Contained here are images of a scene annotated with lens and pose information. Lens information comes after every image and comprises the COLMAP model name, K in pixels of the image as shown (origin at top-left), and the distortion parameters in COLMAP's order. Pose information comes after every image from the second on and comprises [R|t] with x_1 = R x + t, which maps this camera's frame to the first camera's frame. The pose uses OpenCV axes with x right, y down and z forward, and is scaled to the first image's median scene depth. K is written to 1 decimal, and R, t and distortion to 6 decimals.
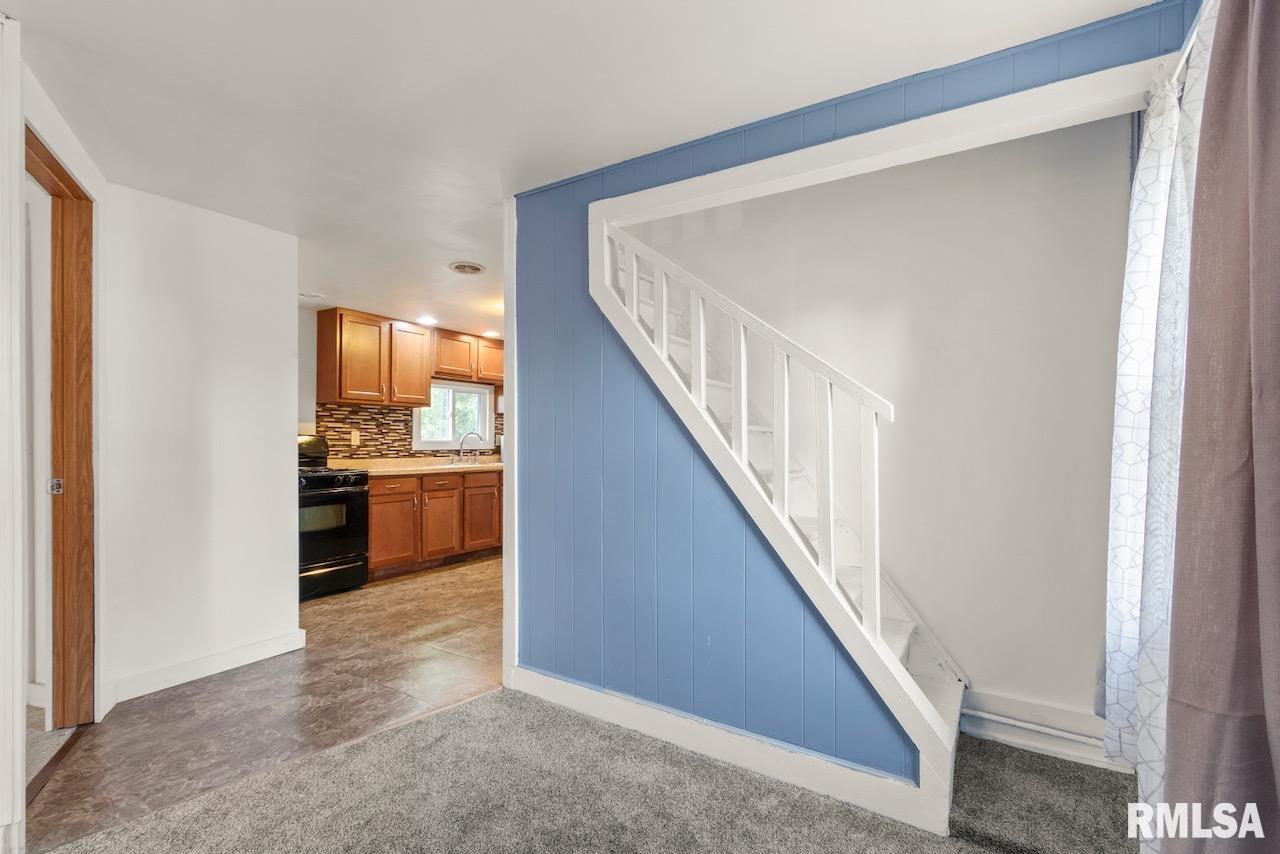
lens RADIAL K [[583.6, 0, 632.2], [0, 583.6, 447.2], [0, 0, 1]] dist [0.002297, 0.000069]
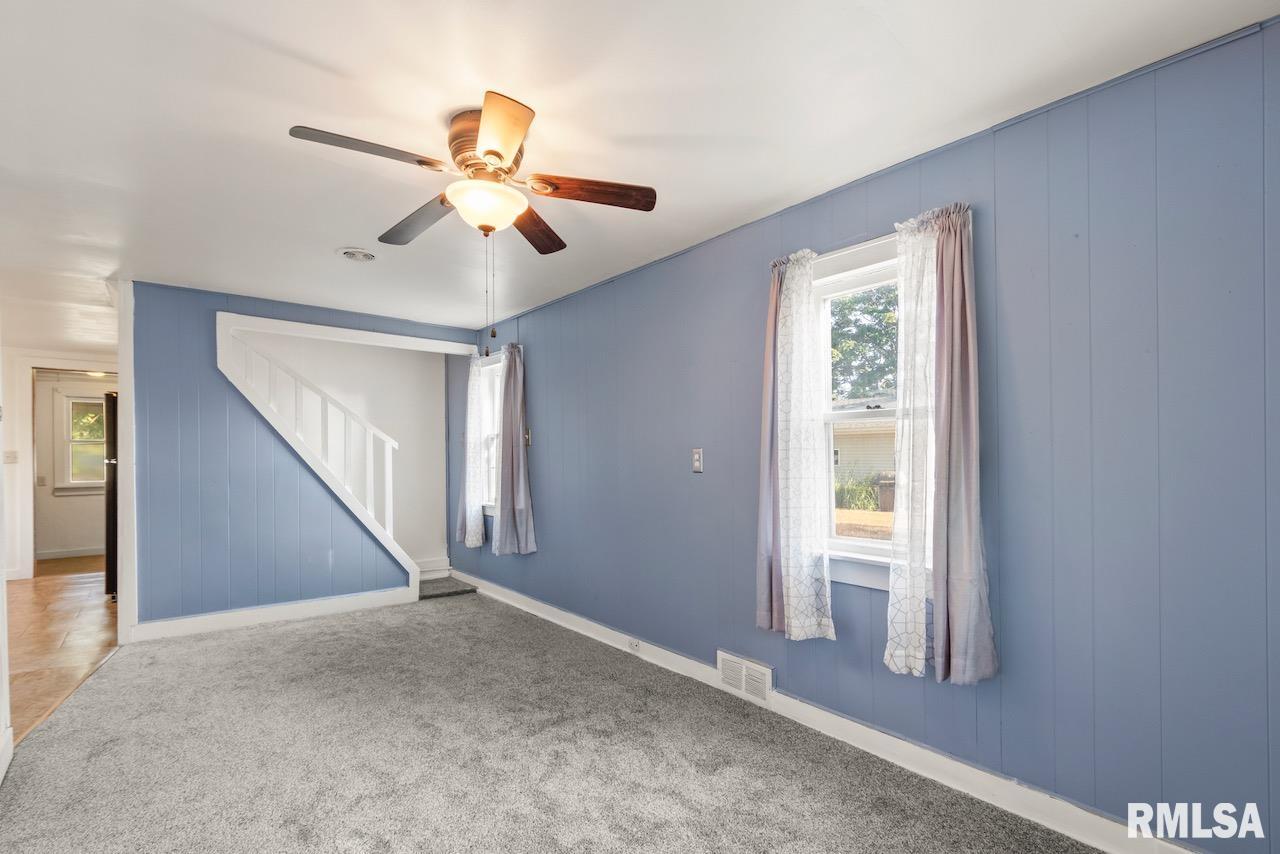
lens RADIAL K [[583.6, 0, 640.7], [0, 583.6, 461.1], [0, 0, 1]] dist [0.002297, 0.000069]
pose [[0.294696, -0.004839, 0.955579, -1.335800], [0.015154, 0.999885, 0.000390, 0.013142], [-0.955471, 0.014365, 0.294736, -0.620223]]
